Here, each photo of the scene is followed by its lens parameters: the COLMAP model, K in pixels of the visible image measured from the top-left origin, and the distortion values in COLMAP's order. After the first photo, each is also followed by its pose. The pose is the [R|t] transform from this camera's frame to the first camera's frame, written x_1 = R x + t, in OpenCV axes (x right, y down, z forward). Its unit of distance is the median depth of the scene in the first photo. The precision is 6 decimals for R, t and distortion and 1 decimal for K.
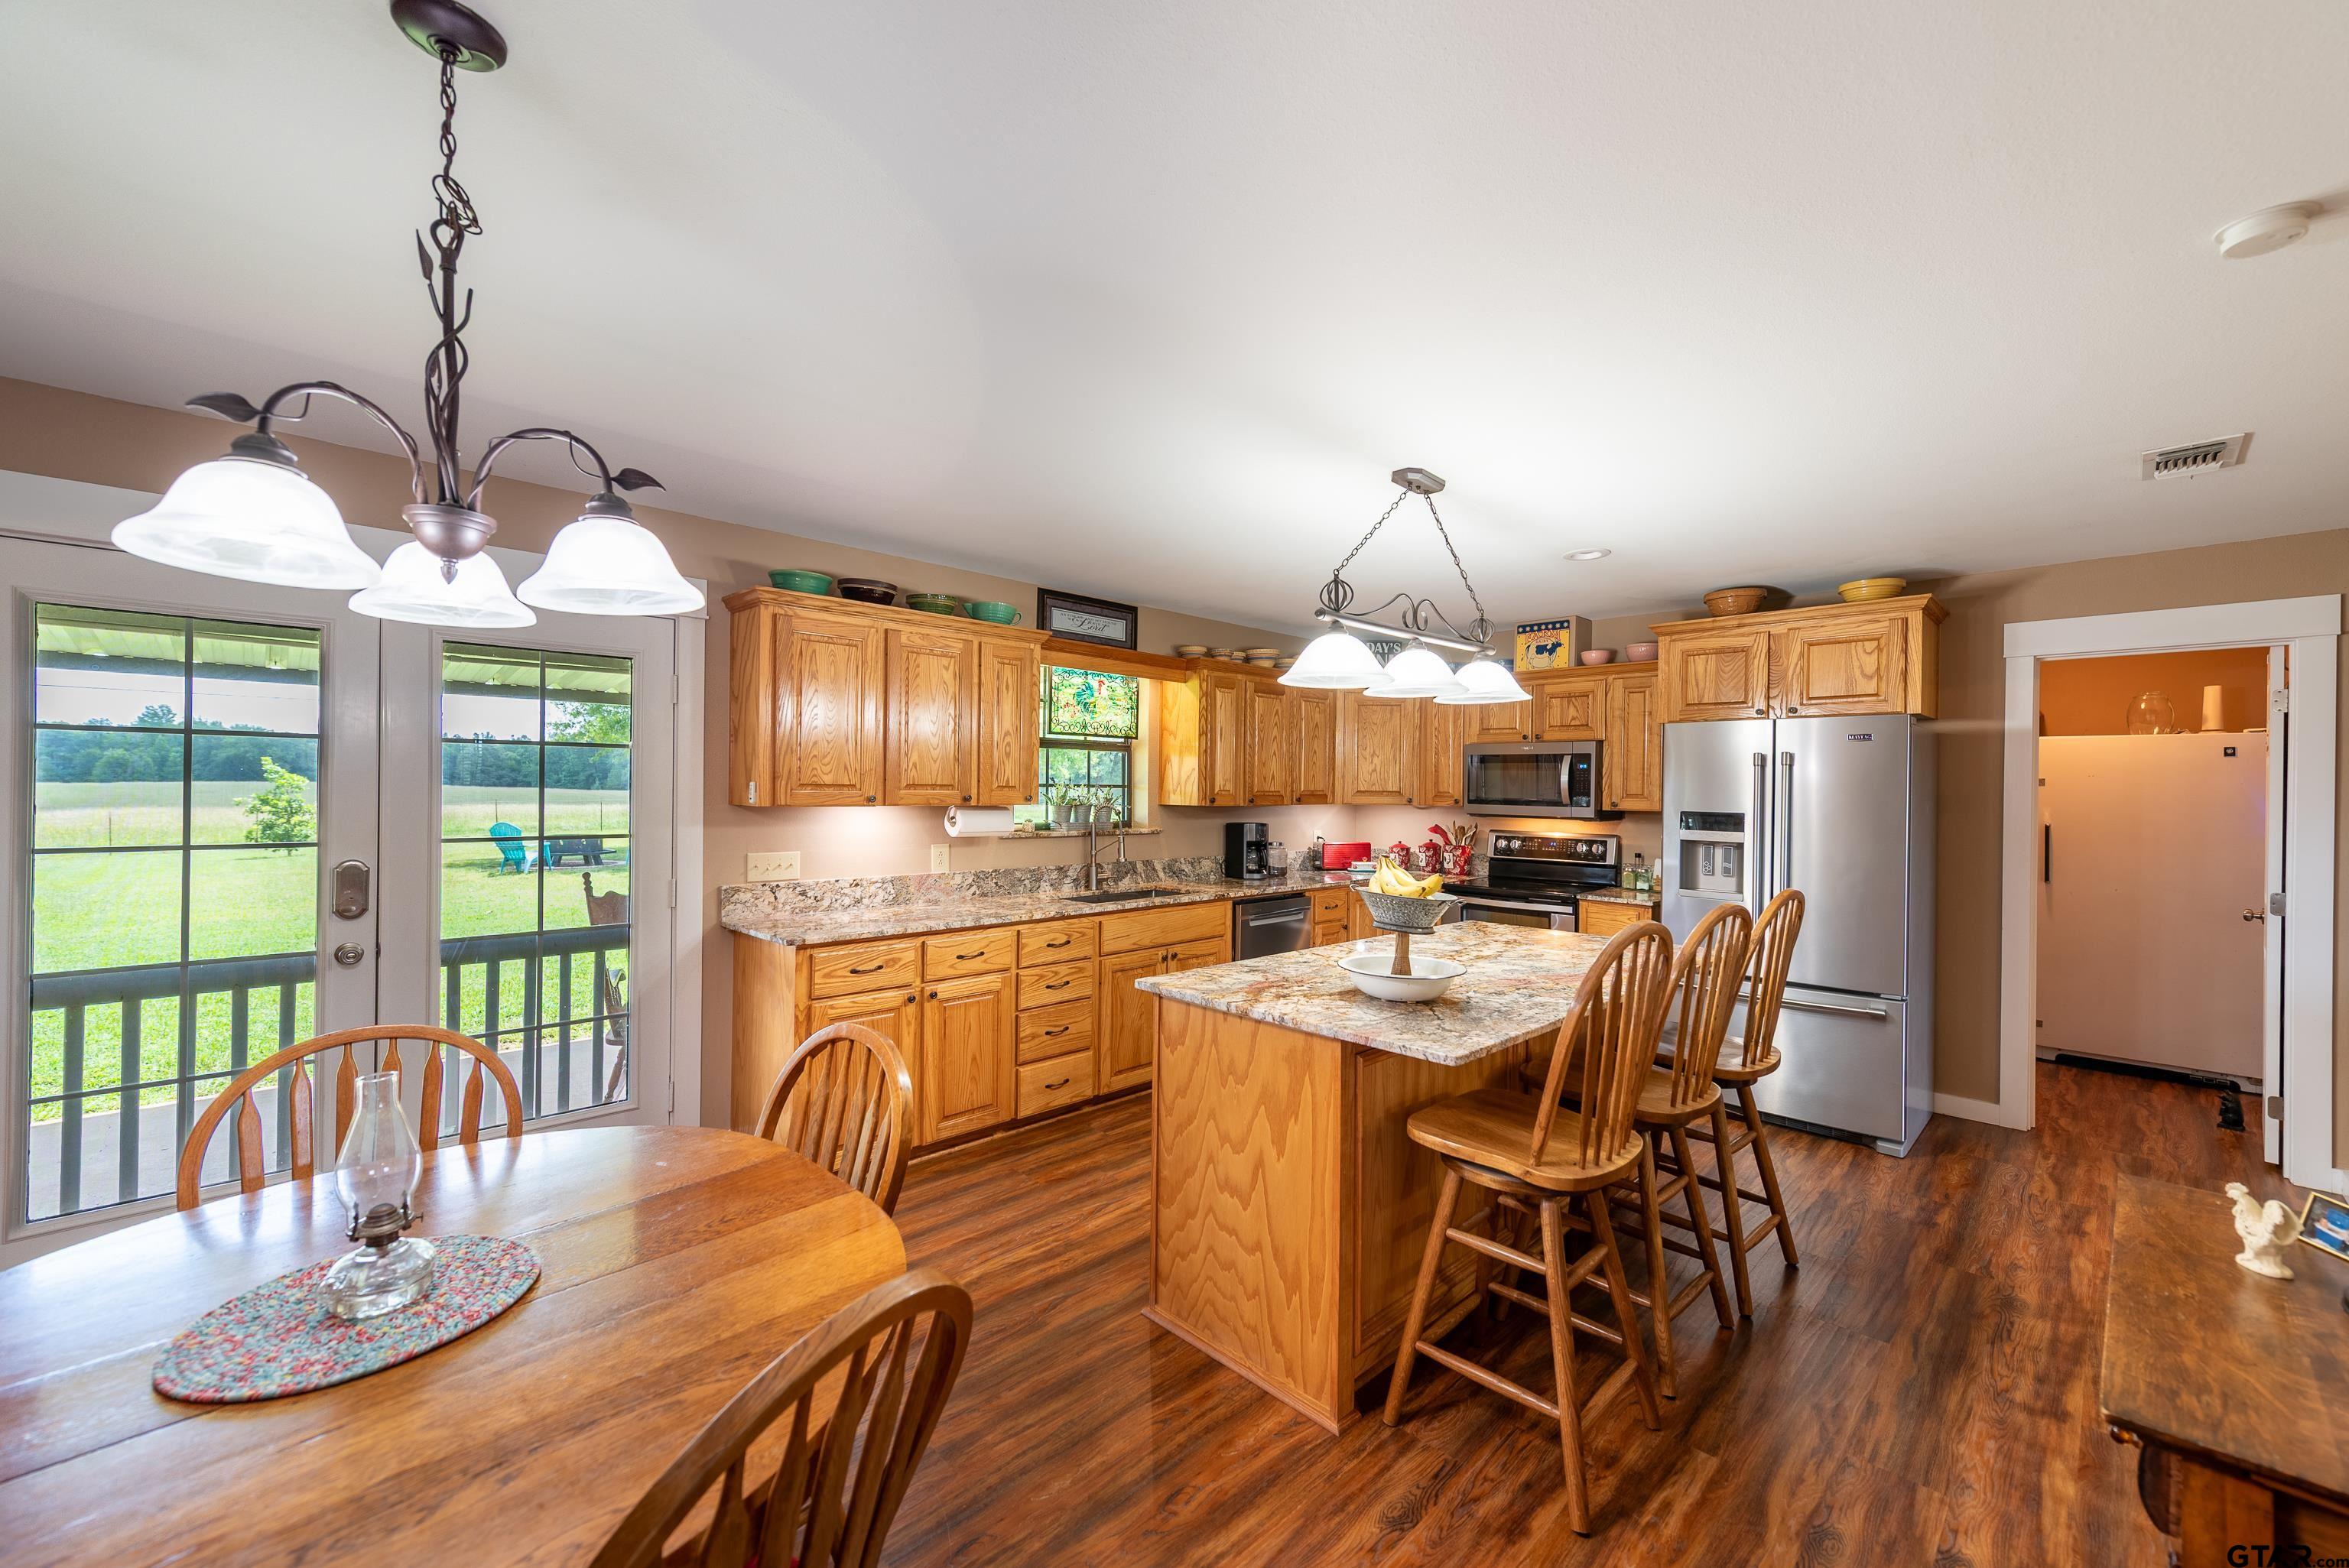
lens RADIAL K [[924.1, 0, 1175.8], [0, 924.1, 791.1], [0, 0, 1]] dist [0.013635, -0.002988]
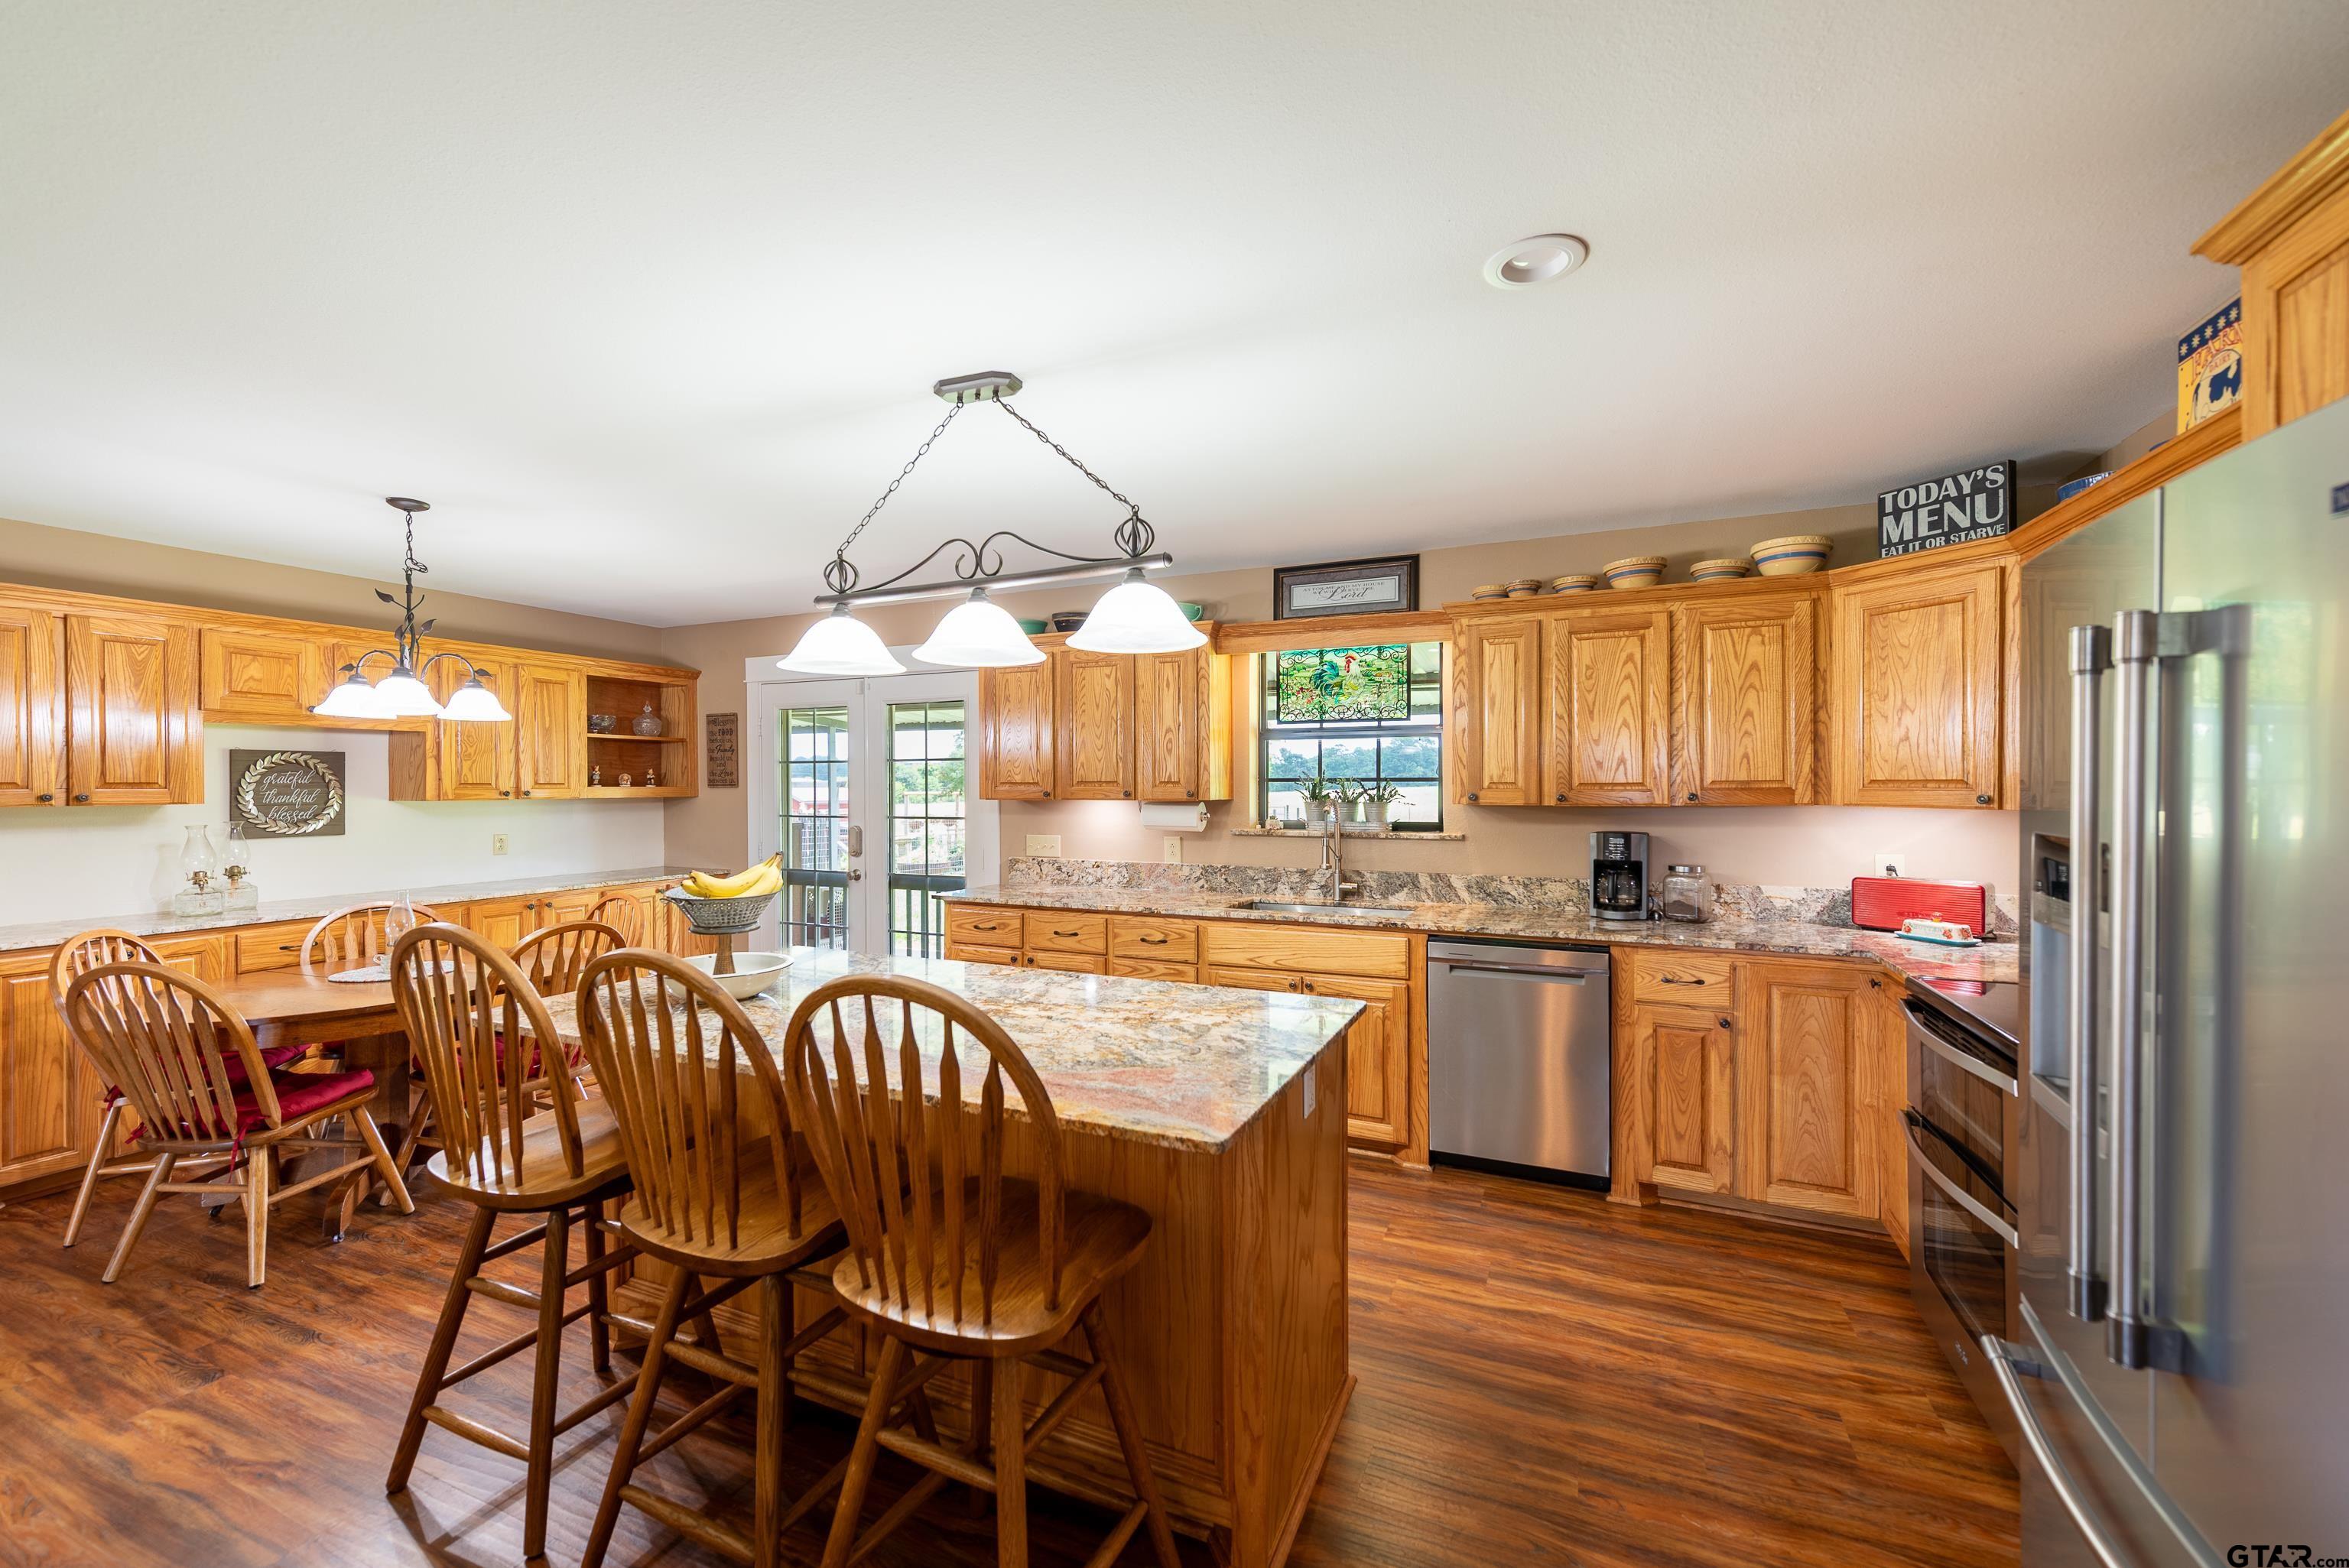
lens RADIAL K [[924.1, 0, 1175.8], [0, 924.1, 791.1], [0, 0, 1]] dist [0.013635, -0.002988]
pose [[0.365127, -0.002295, -0.930955, 0.821371], [0.004577, 0.999989, -0.000670, 0.006042], [0.930946, -0.004017, 0.365134, 0.677426]]
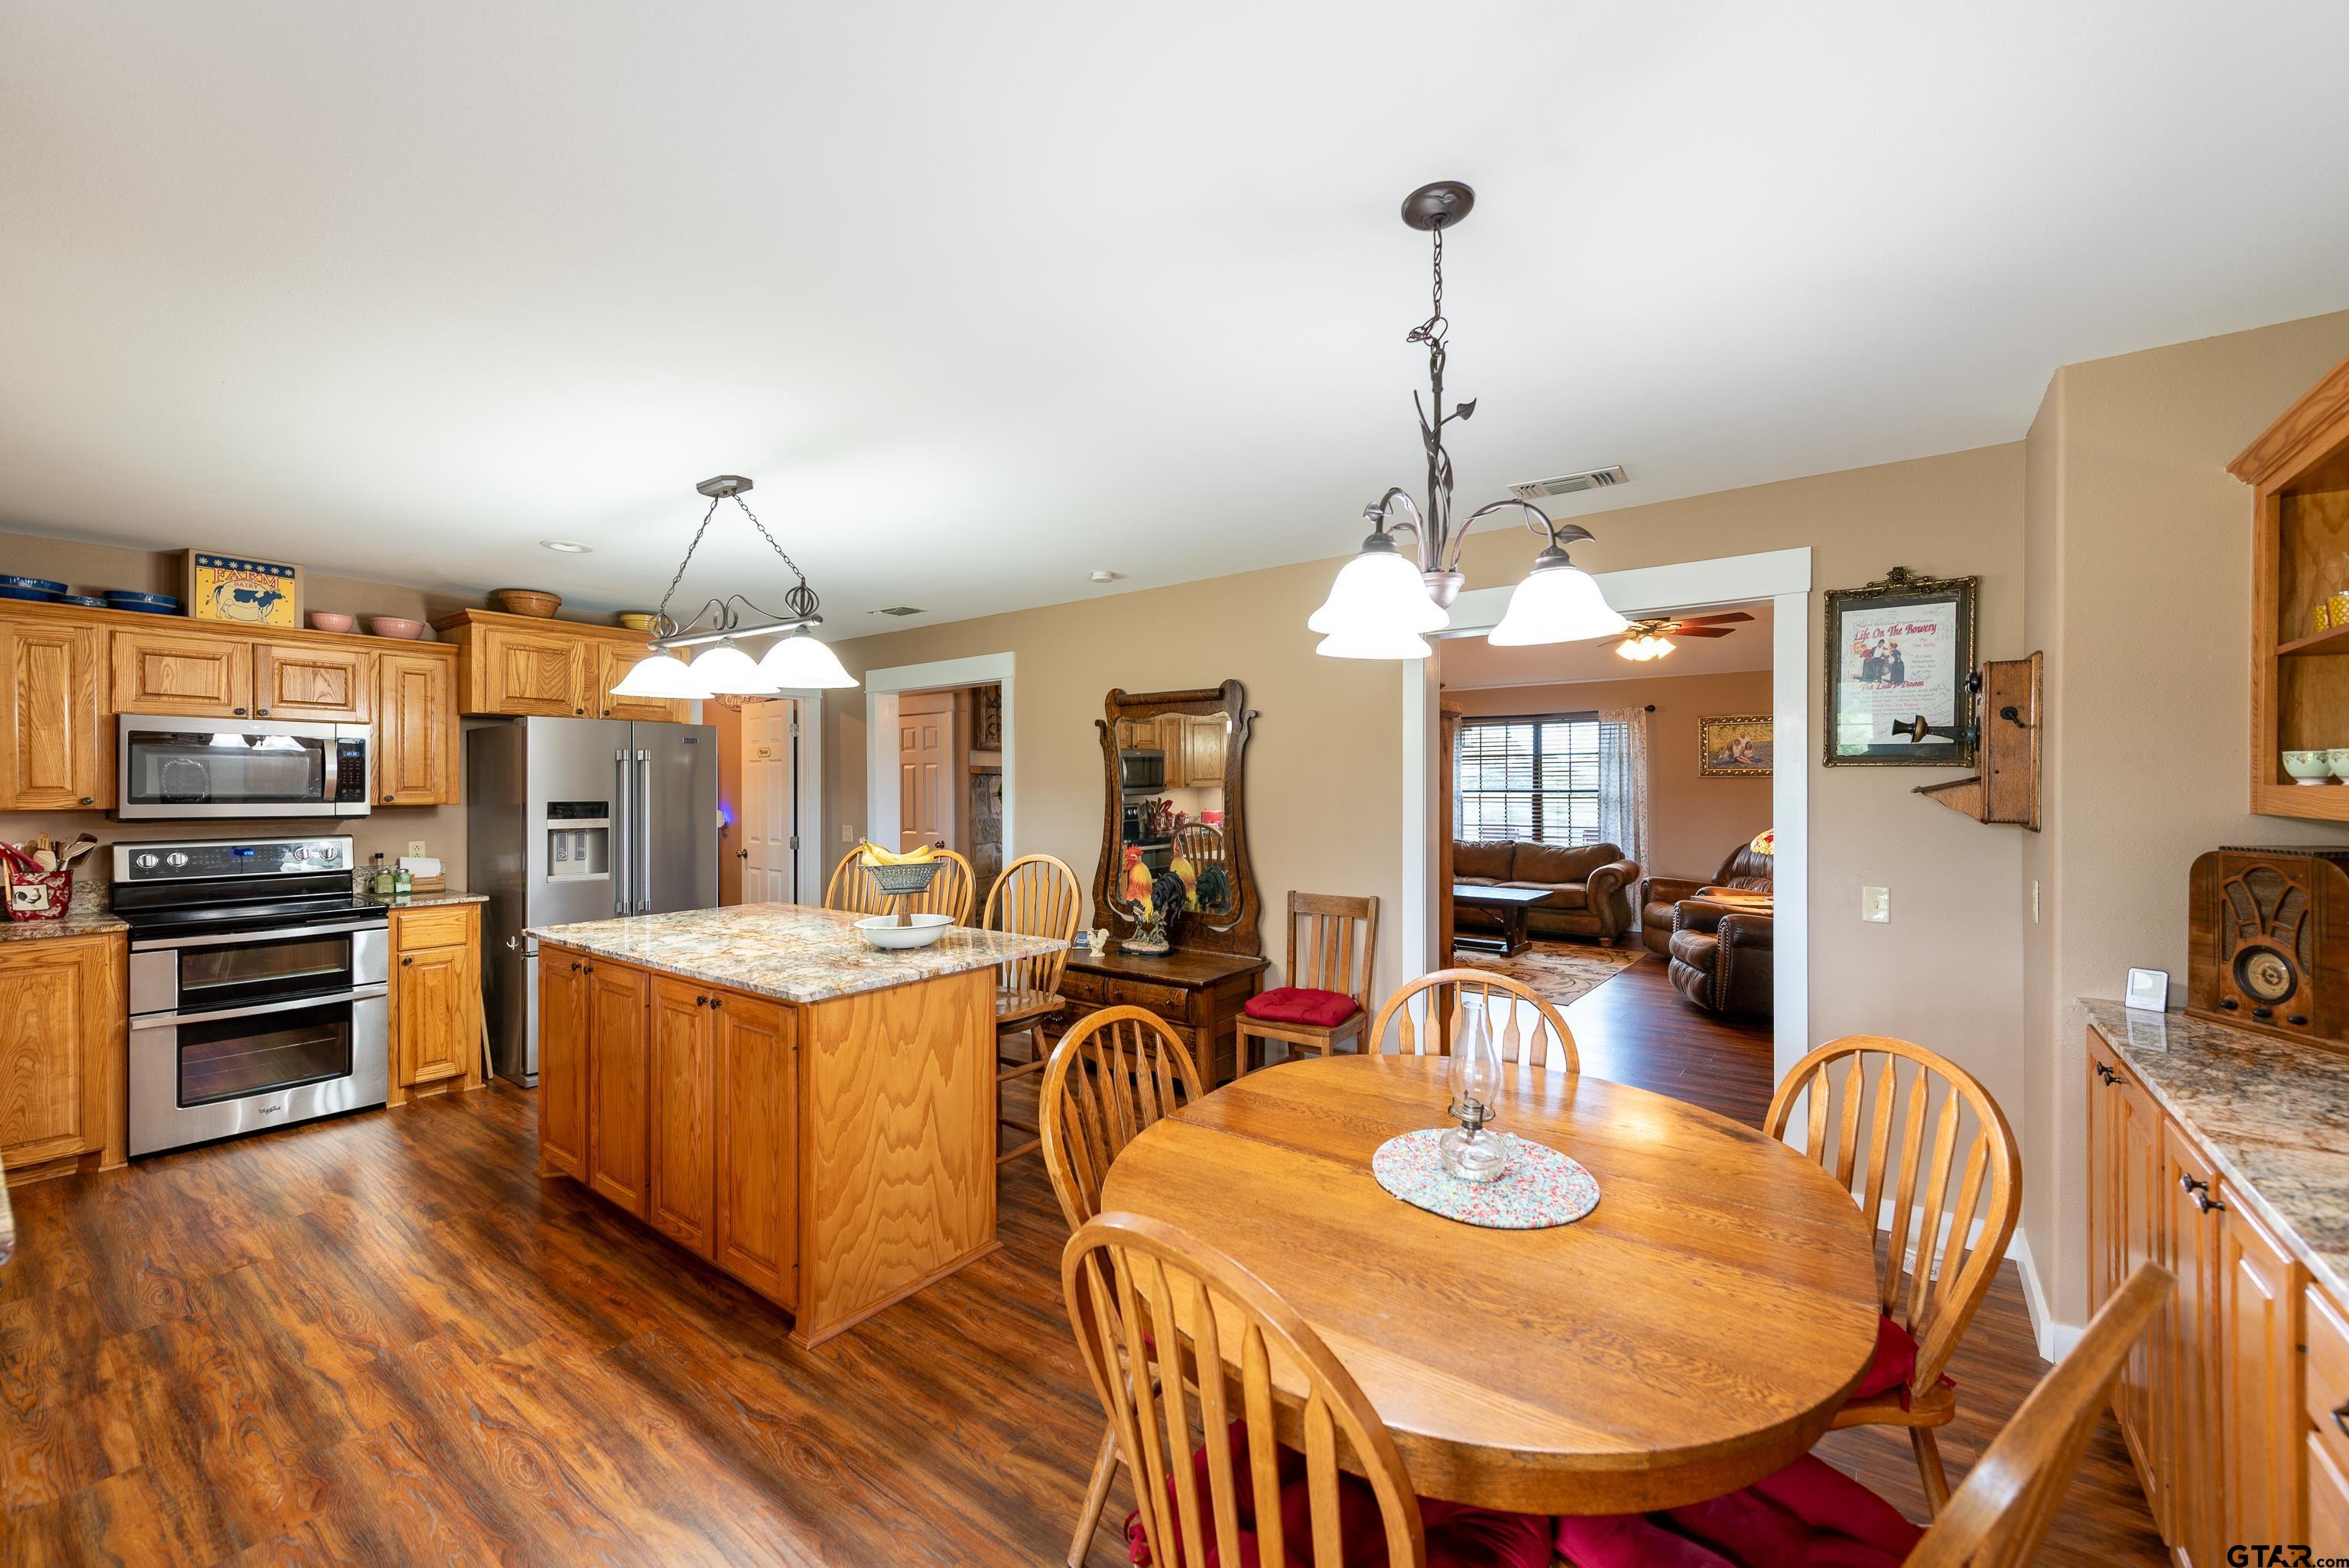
lens RADIAL K [[924.1, 0, 1175.8], [0, 924.1, 791.1], [0, 0, 1]] dist [0.013635, -0.002988]
pose [[-0.157073, -0.015286, 0.987469, -0.664724], [0.002661, 0.999870, 0.015901, -0.005794], [-0.987583, 0.005125, -0.157012, 0.518343]]
